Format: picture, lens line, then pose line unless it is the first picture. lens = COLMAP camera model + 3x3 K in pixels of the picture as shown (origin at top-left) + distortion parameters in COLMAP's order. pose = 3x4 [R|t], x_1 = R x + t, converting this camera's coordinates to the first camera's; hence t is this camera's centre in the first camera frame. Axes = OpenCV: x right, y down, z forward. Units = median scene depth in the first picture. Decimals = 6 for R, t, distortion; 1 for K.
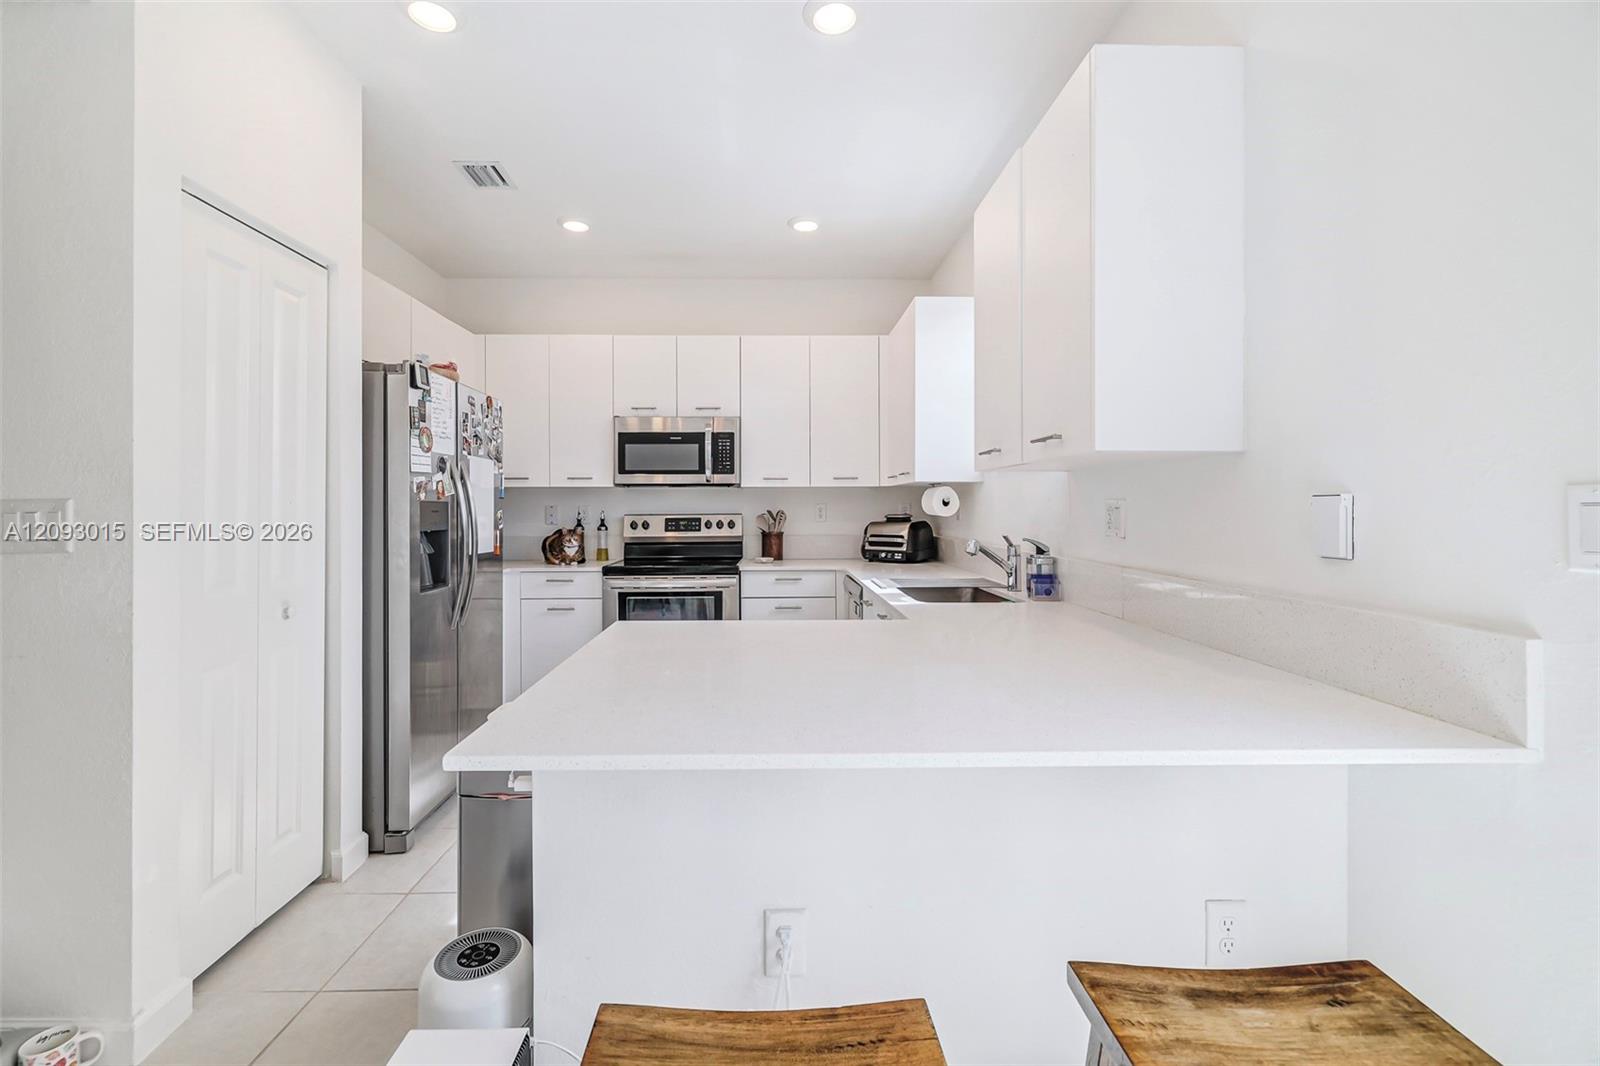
lens RADIAL K [[679.1, 0, 781.5], [0, 679.1, 509.3], [0, 0, 1]] dist [0.002111, 0.000250]
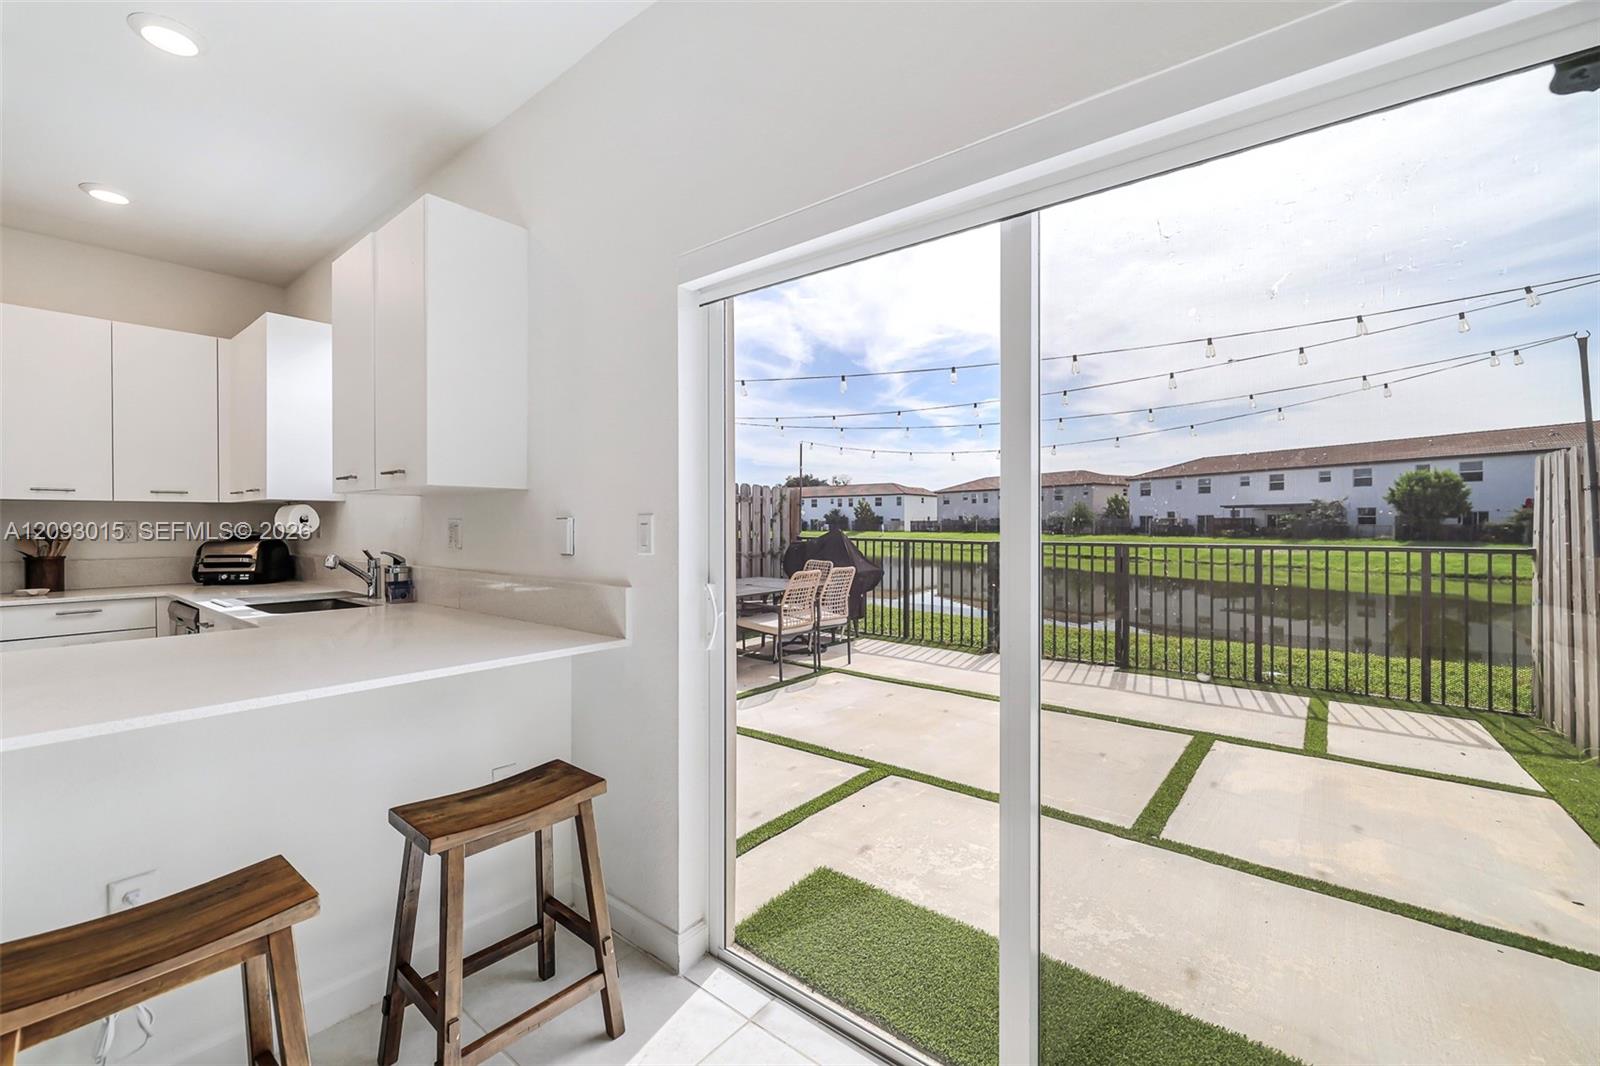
lens RADIAL K [[676.4, 0, 778.8], [0, 676.4, 526.6], [0, 0, 1]] dist [0.000409, -0.000063]
pose [[0.663532, -0.003224, 0.748141, -0.038566], [0.003035, 0.999994, 0.001618, -0.000247], [-0.748142, 0.001197, 0.663538, -0.178667]]
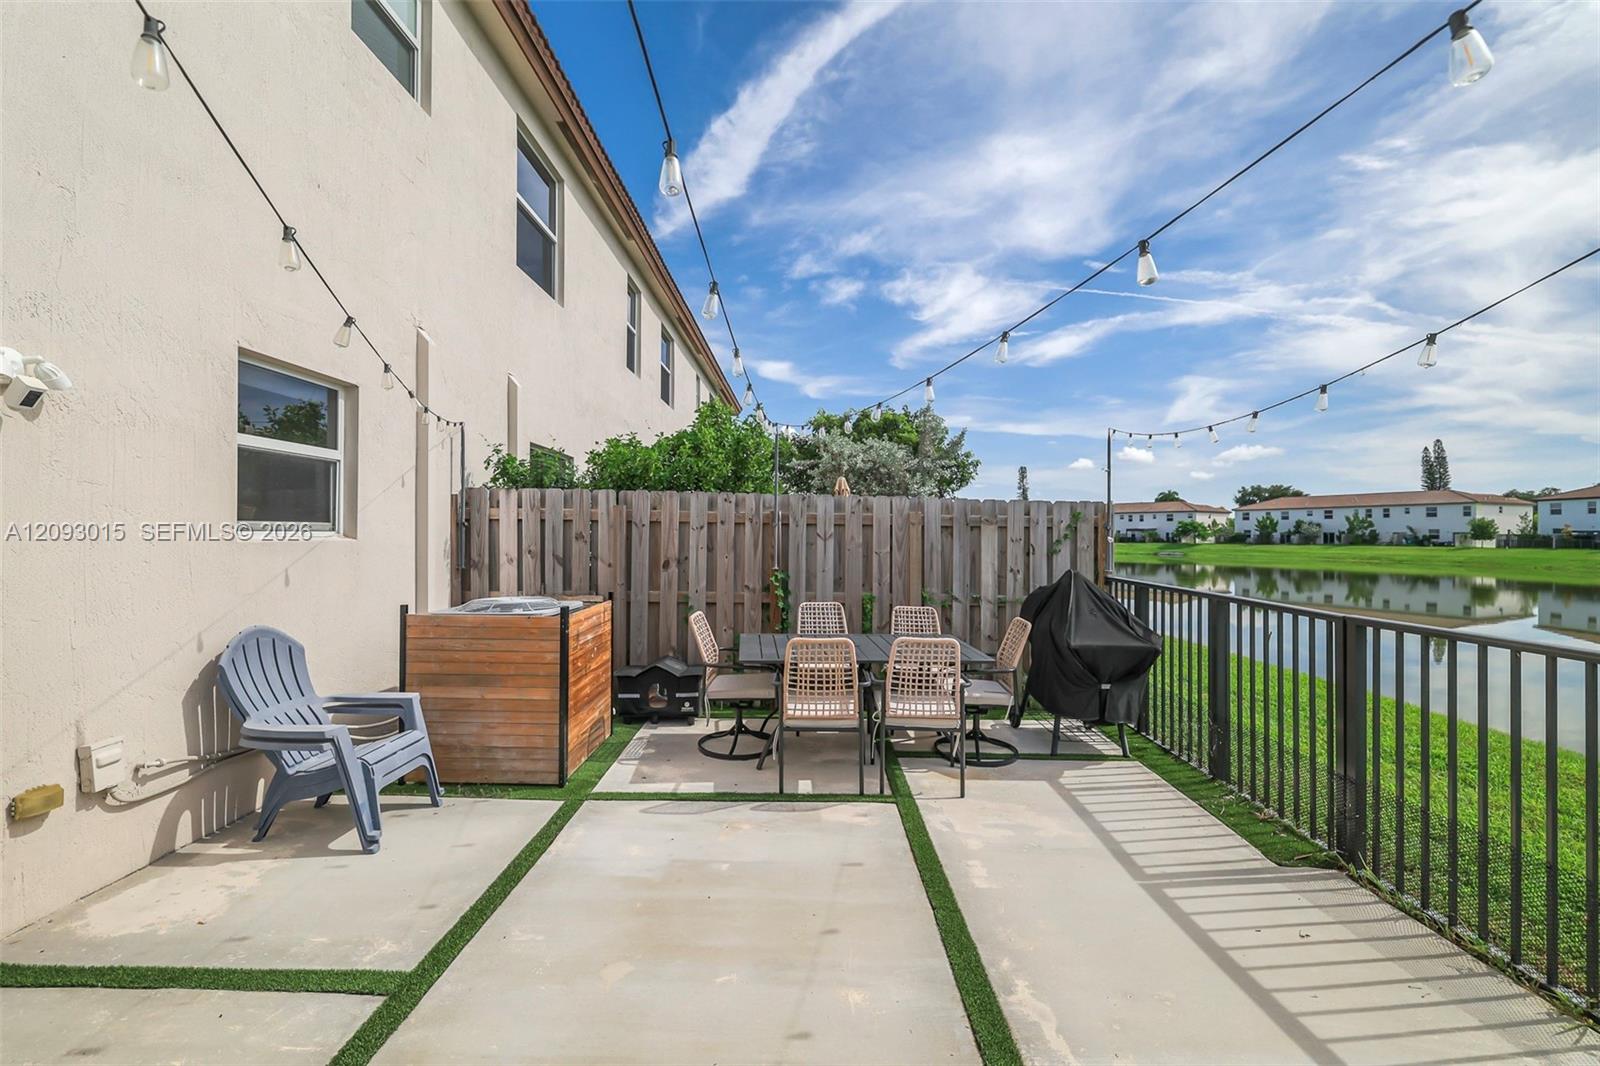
lens RADIAL K [[691.0, 0, 793.1], [0, 691.0, 533.2], [0, 0, 1]] dist [0.001100, -0.000472]
pose [[0.998914, 0.003561, -0.046458, 1.096602], [-0.003809, 0.999979, -0.005243, -0.045963], [0.046438, 0.005414, 0.998906, -0.246332]]
